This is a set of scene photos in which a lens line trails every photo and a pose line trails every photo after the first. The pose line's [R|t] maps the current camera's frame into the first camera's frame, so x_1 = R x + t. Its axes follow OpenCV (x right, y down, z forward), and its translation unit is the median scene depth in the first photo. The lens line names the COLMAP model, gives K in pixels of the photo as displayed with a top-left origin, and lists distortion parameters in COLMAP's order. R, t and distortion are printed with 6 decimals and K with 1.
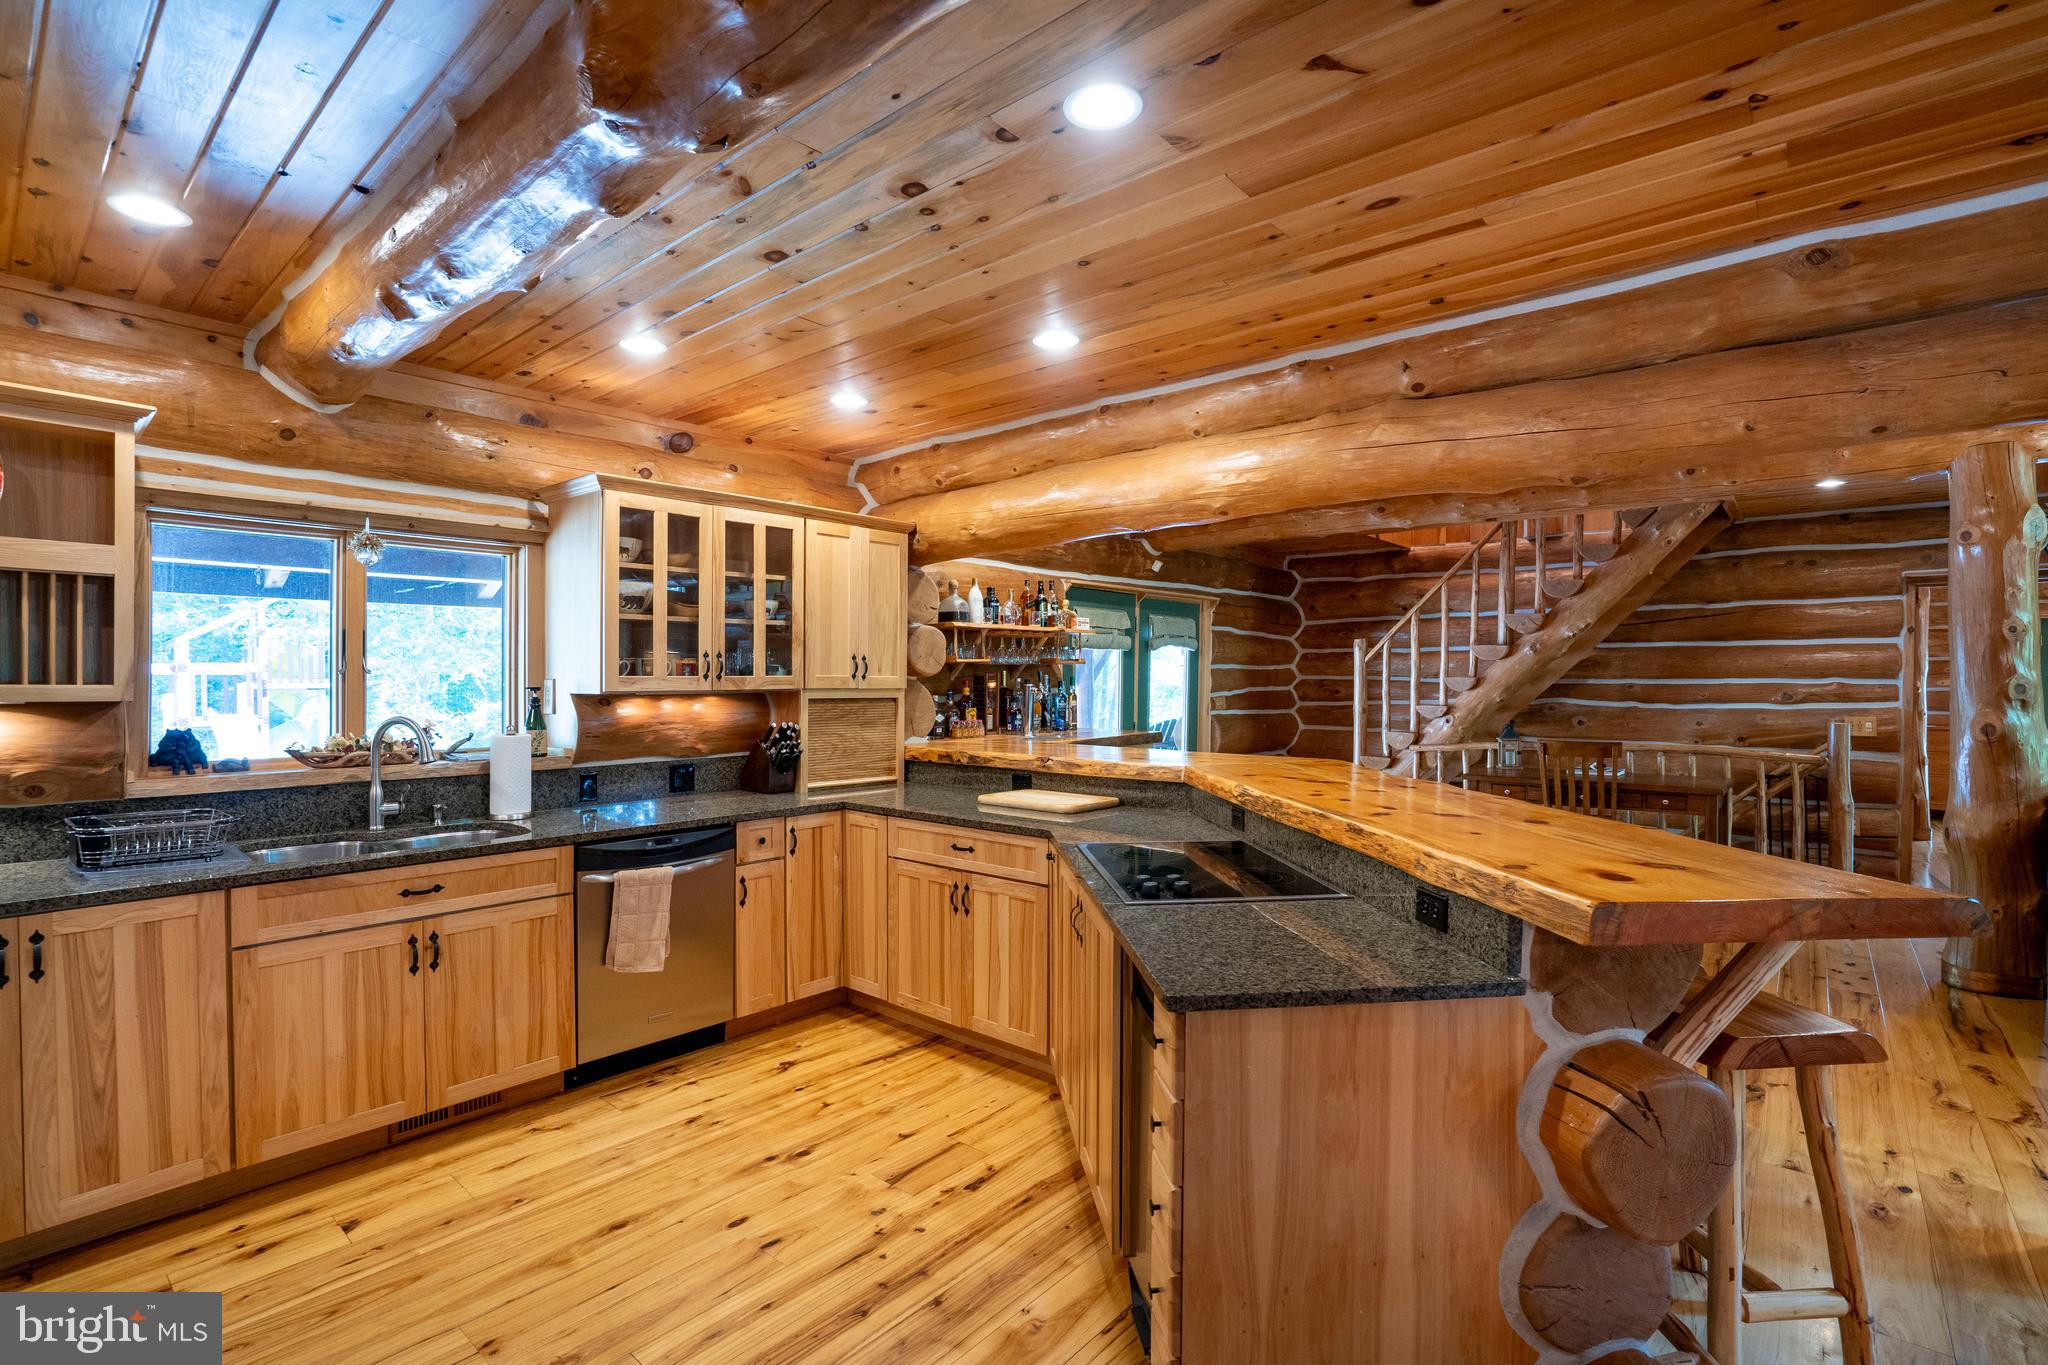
lens RADIAL K [[946.2, 0, 1025.3], [0, 946.2, 687.6], [0, 0, 1]] dist [-0.056682, 0.019337]
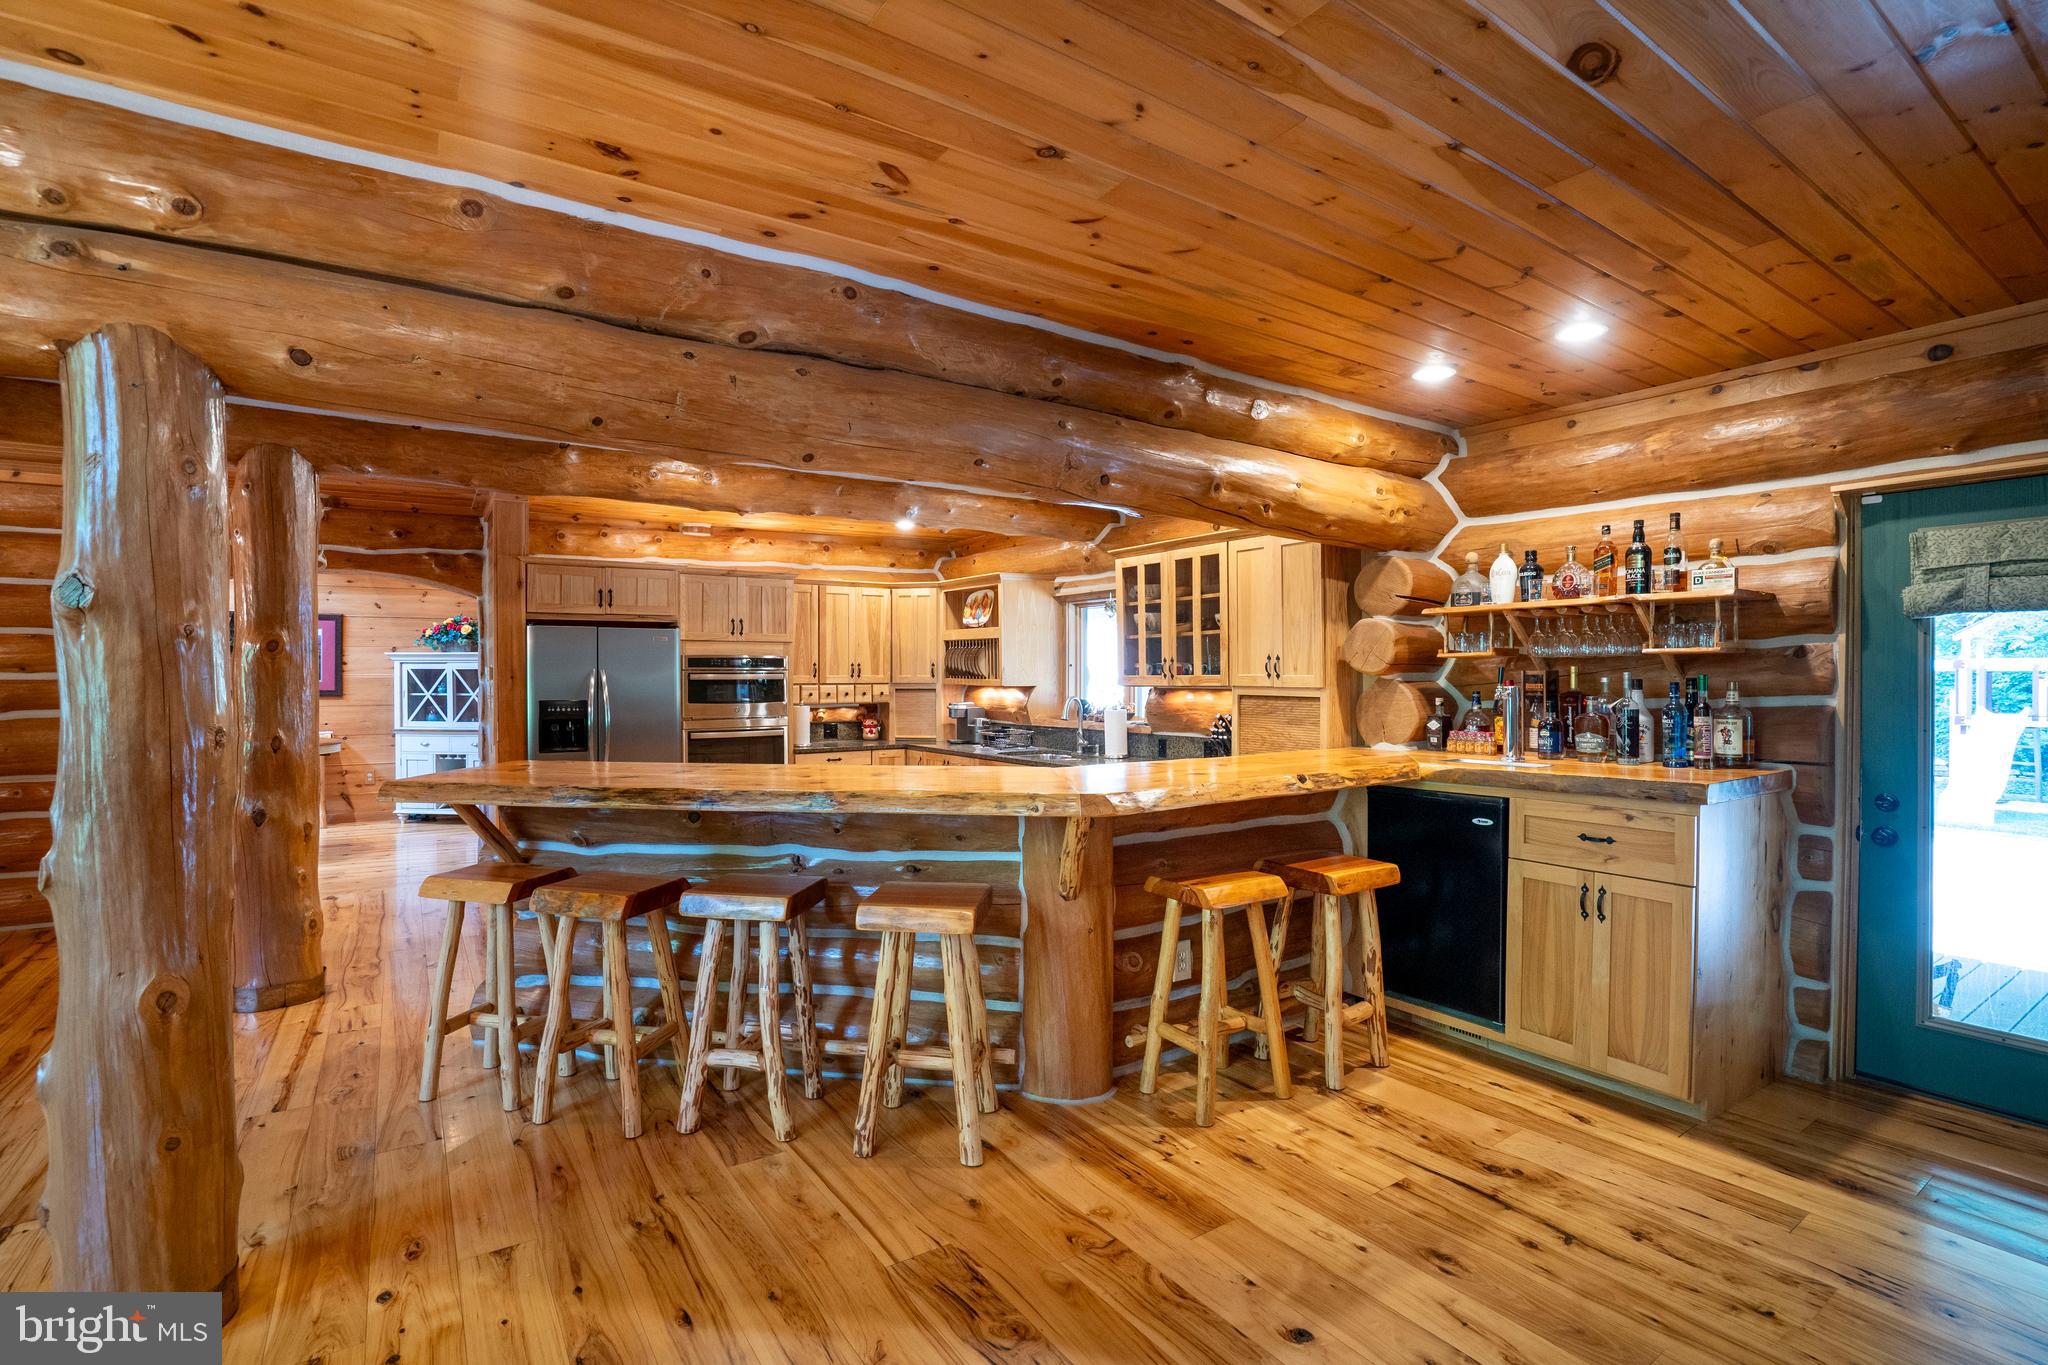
lens RADIAL K [[946.2, 0, 1026.9], [0, 946.2, 681.8], [0, 0, 1]] dist [-0.056682, 0.019337]
pose [[-0.262853, 0.007164, -0.964809, 1.303033], [-0.008749, 0.999914, 0.009808, -0.017810], [0.964796, 0.011019, -0.262768, 1.434625]]
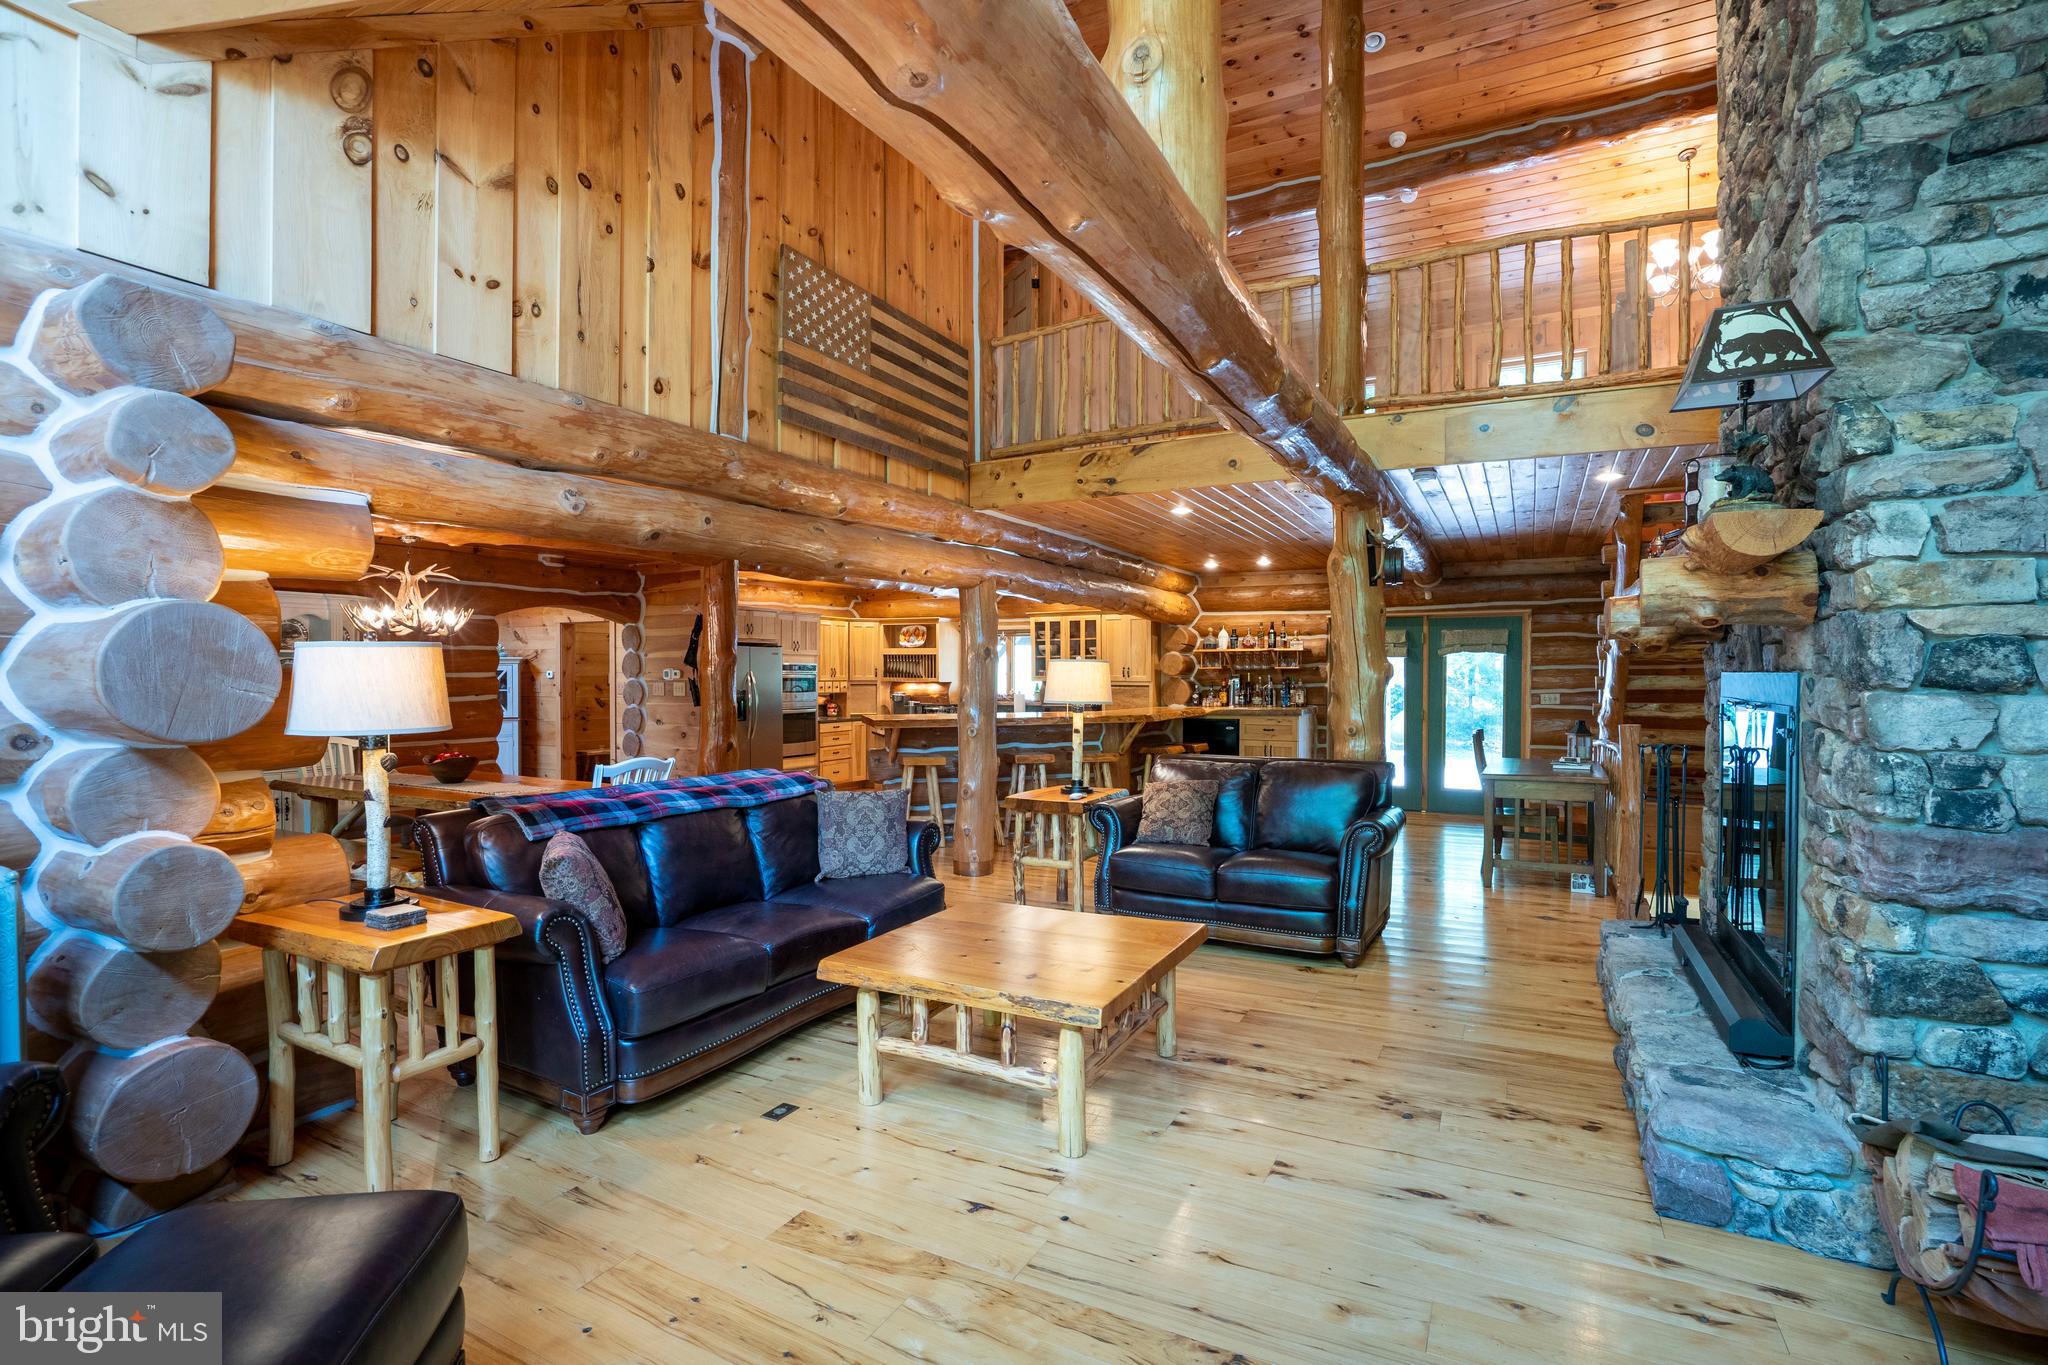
lens RADIAL K [[946.2, 0, 1022.3], [0, 946.2, 691.0], [0, 0, 1]] dist [-0.056682, 0.019337]
pose [[0.214027, 0.015180, -0.976710, 3.017116], [-0.010933, 0.999854, 0.013144, -0.004080], [0.976767, 0.007866, 0.214161, 0.318436]]
